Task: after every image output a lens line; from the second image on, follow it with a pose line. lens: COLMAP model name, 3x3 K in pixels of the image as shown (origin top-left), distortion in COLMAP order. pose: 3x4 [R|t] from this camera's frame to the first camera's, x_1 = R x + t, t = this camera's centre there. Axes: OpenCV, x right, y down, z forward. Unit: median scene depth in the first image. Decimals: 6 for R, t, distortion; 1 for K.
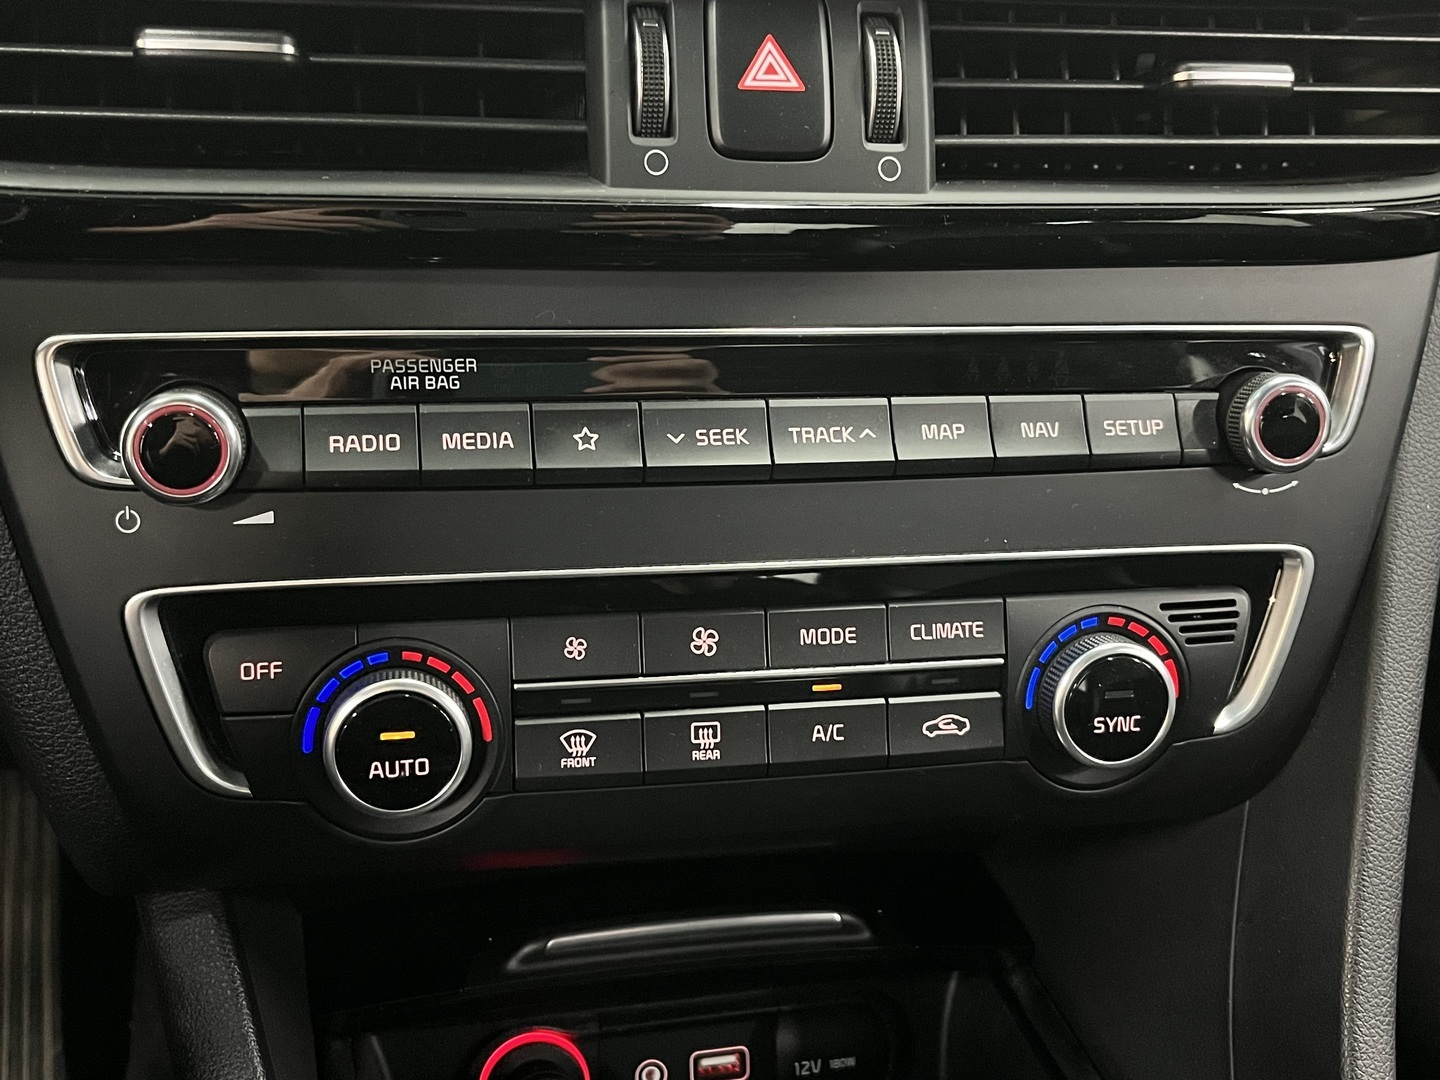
lens RADIAL K [[1582.7, 0, 720.0], [0, 1582.7, 540.0], [0, 0, 1]] dist [0.033682, 0.006918]
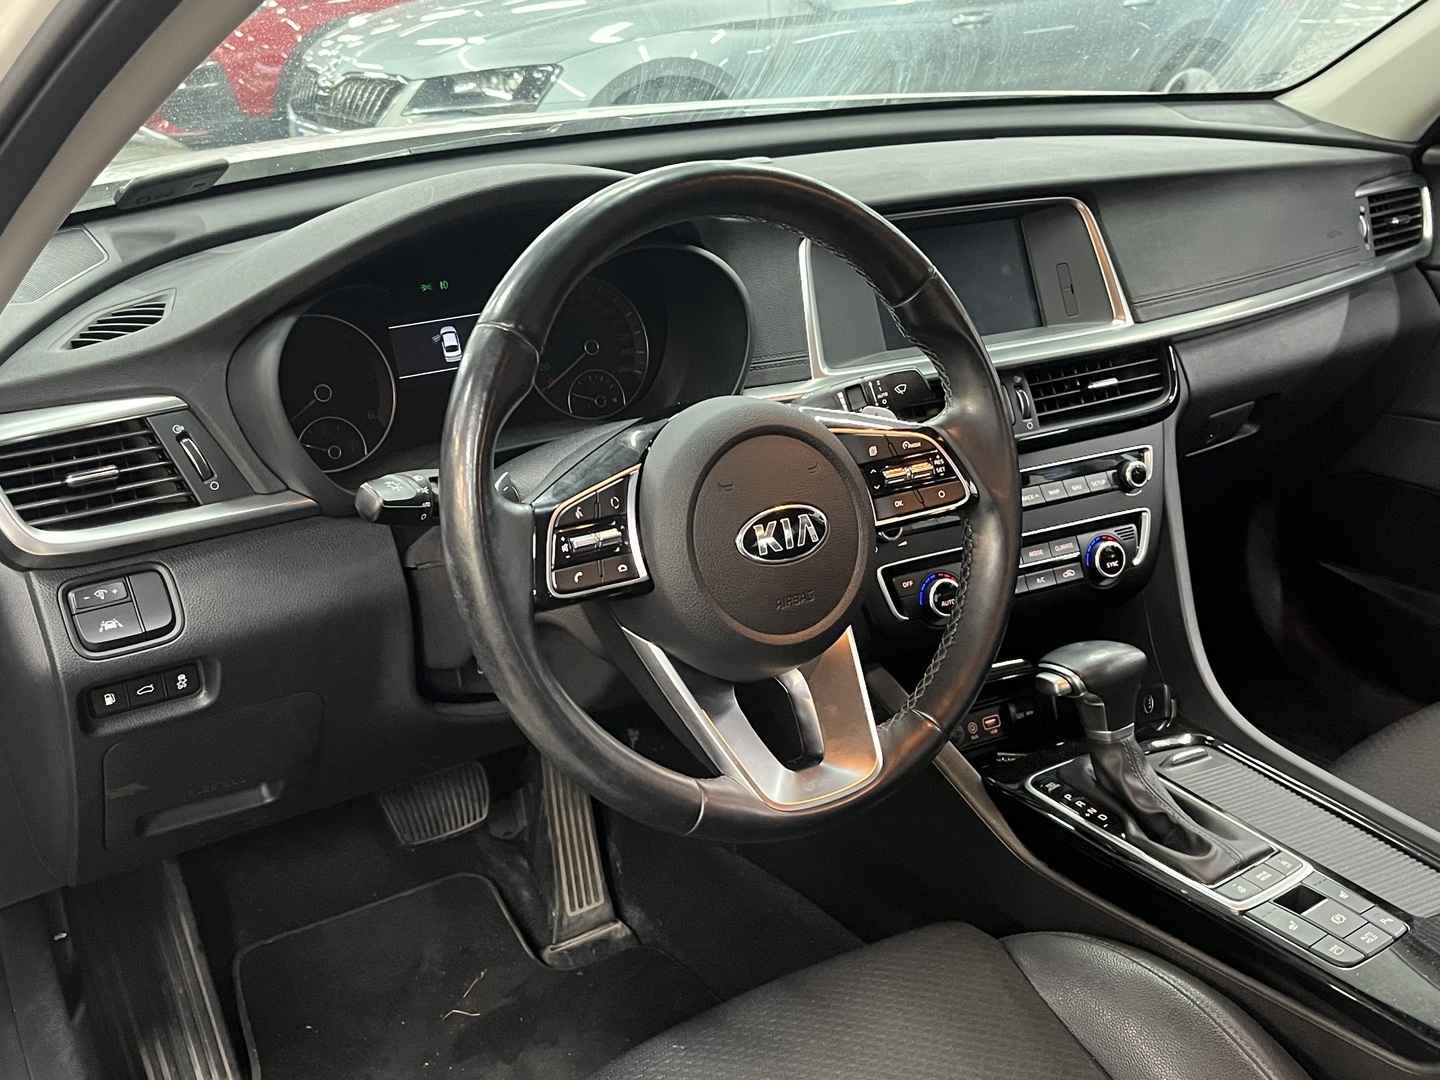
lens RADIAL K [[1582.7, 0, 720.0], [0, 1582.7, 540.0], [0, 0, 1]] dist [0.033682, 0.006918]
pose [[0.960974, -0.175113, 0.214160, -1.320460], [0.194477, 0.978201, -0.072805, 0.146508], [-0.196743, 0.111613, 0.974081, -2.253236]]
